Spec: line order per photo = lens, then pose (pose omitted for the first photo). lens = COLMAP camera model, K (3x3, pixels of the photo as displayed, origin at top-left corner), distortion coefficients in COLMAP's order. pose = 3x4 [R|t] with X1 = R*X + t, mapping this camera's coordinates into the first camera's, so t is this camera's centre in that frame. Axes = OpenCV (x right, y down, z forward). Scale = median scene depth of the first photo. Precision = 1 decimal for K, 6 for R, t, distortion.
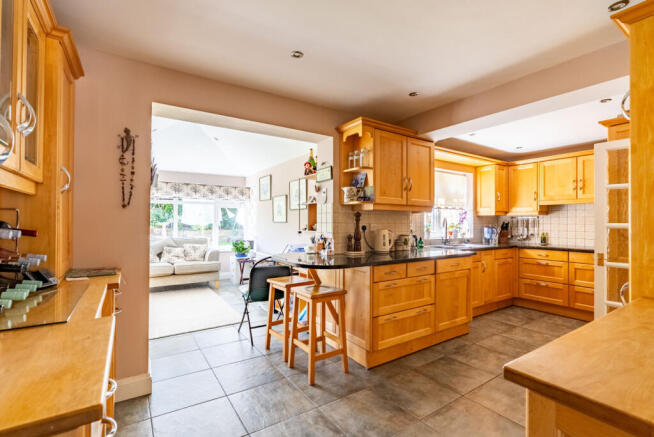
lens RADIAL K [[299.8, 0, 329.6], [0, 299.8, 218.2], [0, 0, 1]] dist [-0.015946, 0.002071]
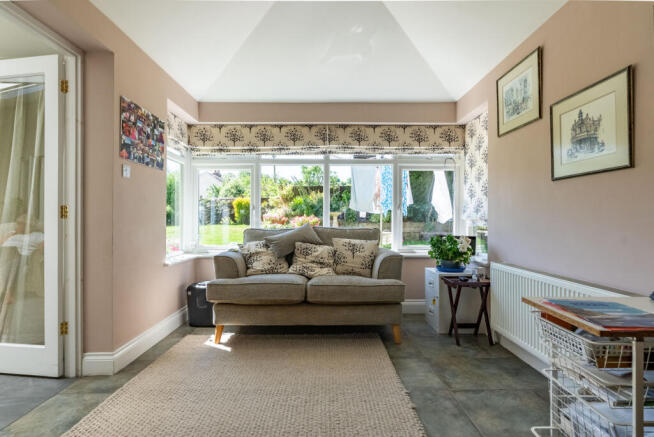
lens RADIAL K [[349.8, 0, 327.2], [0, 349.8, 215.1], [0, 0, 1]] dist [-0.002601, -0.002005]
pose [[0.832644, -0.009087, -0.553734, -0.169777], [0.008242, 0.999958, -0.004016, 0.048451], [0.553747, -0.001221, 0.832684, 0.494926]]
